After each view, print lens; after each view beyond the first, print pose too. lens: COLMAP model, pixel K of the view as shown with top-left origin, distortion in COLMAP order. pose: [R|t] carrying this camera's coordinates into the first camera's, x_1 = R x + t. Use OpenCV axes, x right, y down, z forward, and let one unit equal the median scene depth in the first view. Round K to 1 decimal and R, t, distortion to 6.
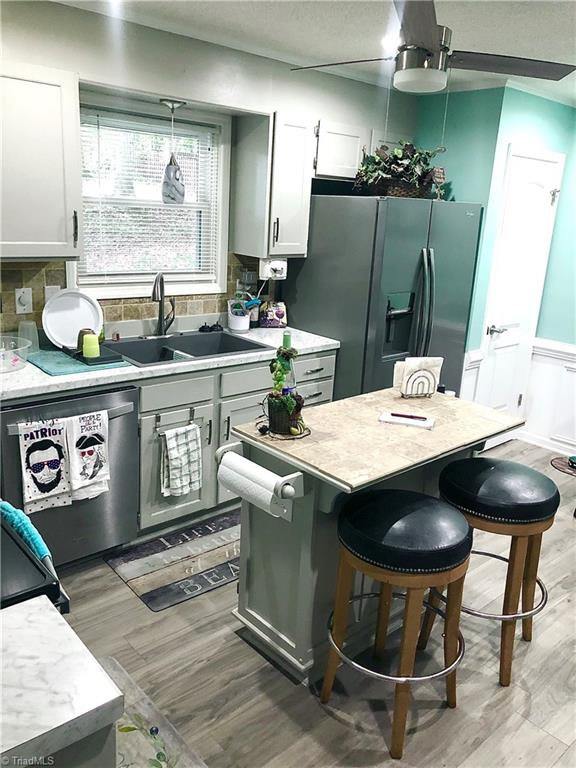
lens RADIAL K [[625.2, 0, 286.3], [0, 625.2, 358.4], [0, 0, 1]] dist [0.116226, -0.000041]
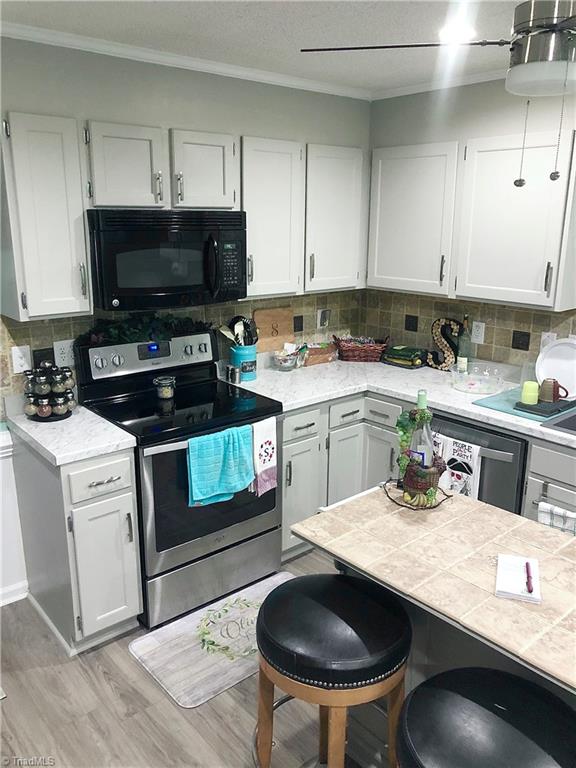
lens RADIAL K [[618.9, 0, 288.0], [0, 618.9, 384.0], [0, 0, 1]] dist [0.004658, -0.004016]
pose [[-0.014602, 0.206185, -0.978404, 0.715983], [-0.254276, 0.945574, 0.203061, -0.146650], [0.967021, 0.251750, 0.038621, 0.639743]]
